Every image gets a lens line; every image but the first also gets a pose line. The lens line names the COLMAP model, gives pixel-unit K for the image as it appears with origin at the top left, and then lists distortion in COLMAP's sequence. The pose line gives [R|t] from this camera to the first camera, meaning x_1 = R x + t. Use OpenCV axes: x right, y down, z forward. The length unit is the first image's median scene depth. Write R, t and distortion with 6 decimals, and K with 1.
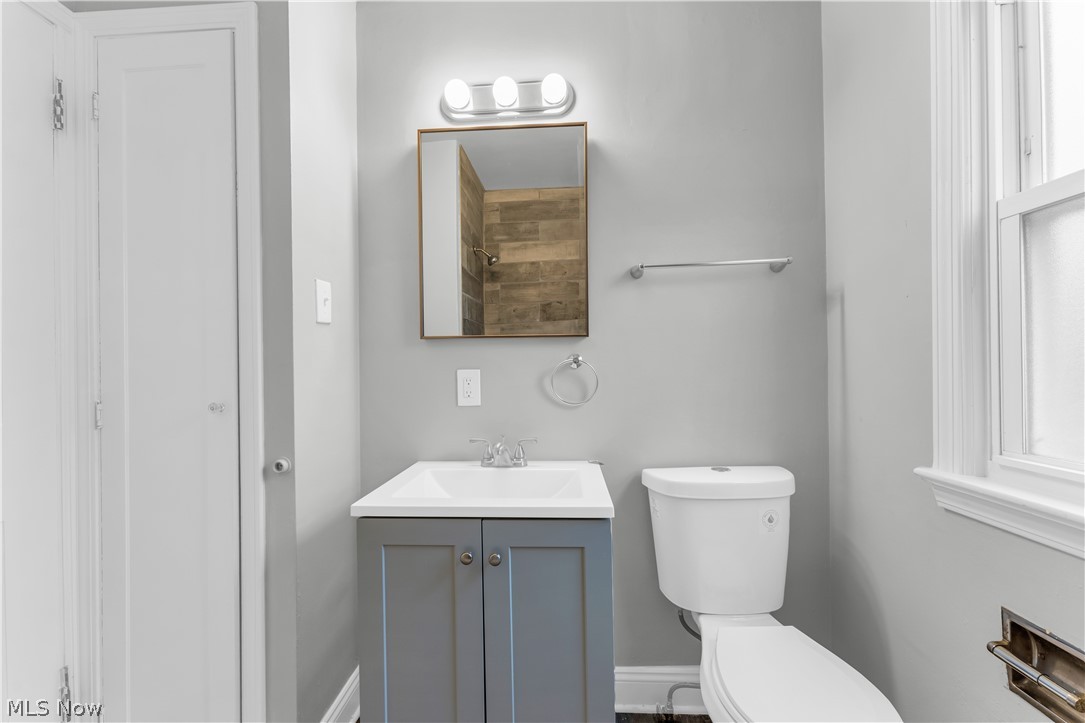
lens RADIAL K [[435.6, 0, 534.9], [0, 435.6, 365.8], [0, 0, 1]] dist [0.000214, -0.000118]
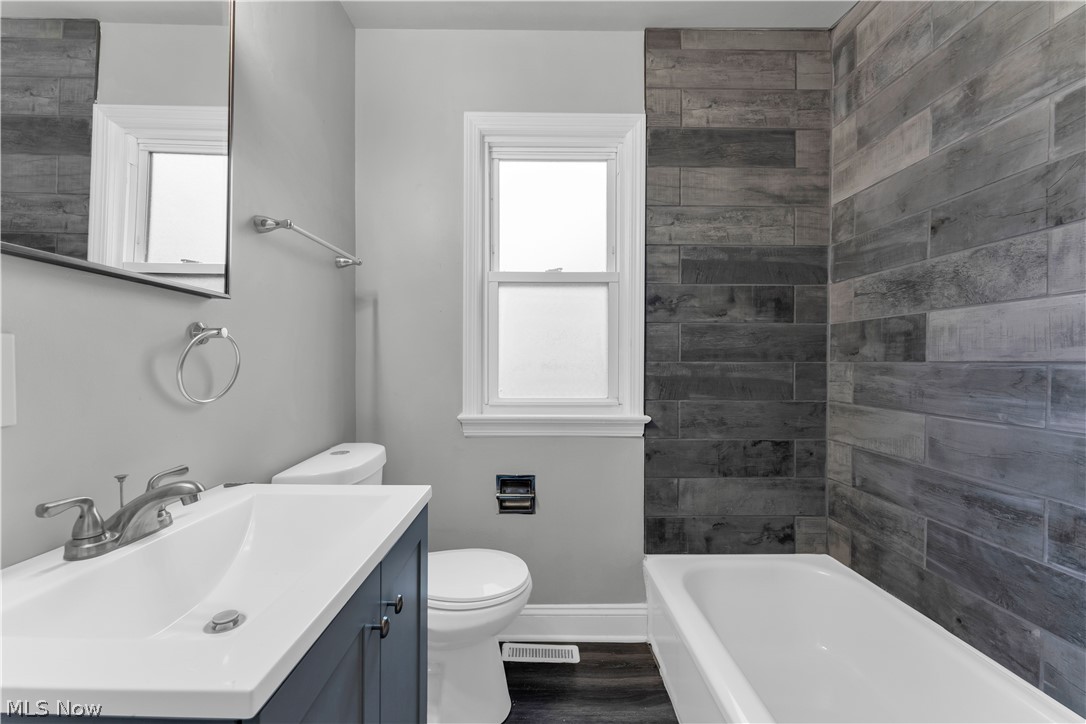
lens RADIAL K [[436.8, 0, 535.4], [0, 436.8, 367.6], [0, 0, 1]] dist [0.001368, 0.000322]
pose [[-0.064997, 0.004308, 0.997876, -0.664985], [-0.004195, 0.999981, -0.004591, 0.046614], [-0.997877, -0.004485, -0.064978, 0.659805]]
